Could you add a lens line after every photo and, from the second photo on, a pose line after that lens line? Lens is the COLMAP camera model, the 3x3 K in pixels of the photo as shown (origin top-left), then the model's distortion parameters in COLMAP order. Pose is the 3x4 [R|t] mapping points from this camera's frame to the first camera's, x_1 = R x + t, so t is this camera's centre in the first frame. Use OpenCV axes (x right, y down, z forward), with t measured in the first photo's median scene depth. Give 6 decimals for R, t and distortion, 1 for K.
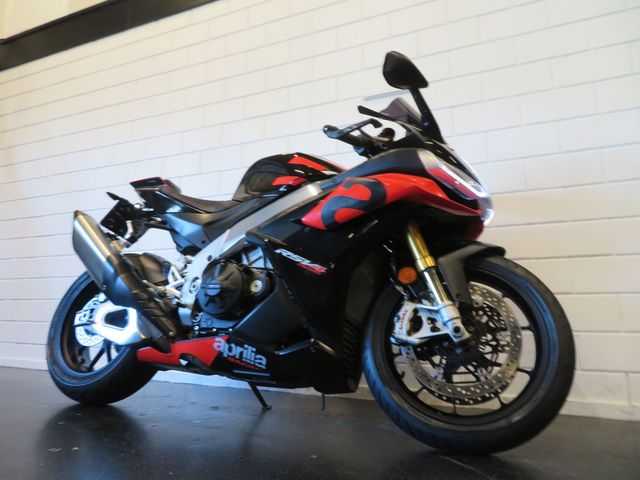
lens RADIAL K [[457.2, 0, 324.9], [0, 457.2, 236.8], [0, 0, 1]] dist [-0.014171, -0.002356]
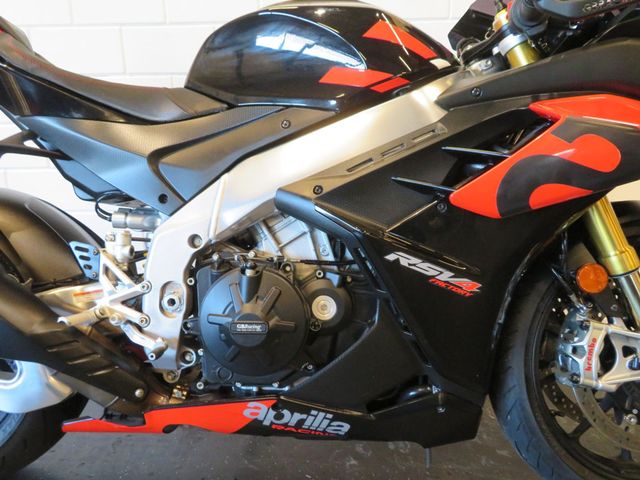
lens RADIAL K [[457.2, 0, 316.8], [0, 457.2, 239.6], [0, 0, 1]] dist [-0.014171, -0.002356]
pose [[0.923648, -0.114738, 0.365663, -0.344522], [-0.052684, 0.907058, 0.417696, -0.181361], [-0.379603, -0.405068, 0.831758, 0.614904]]
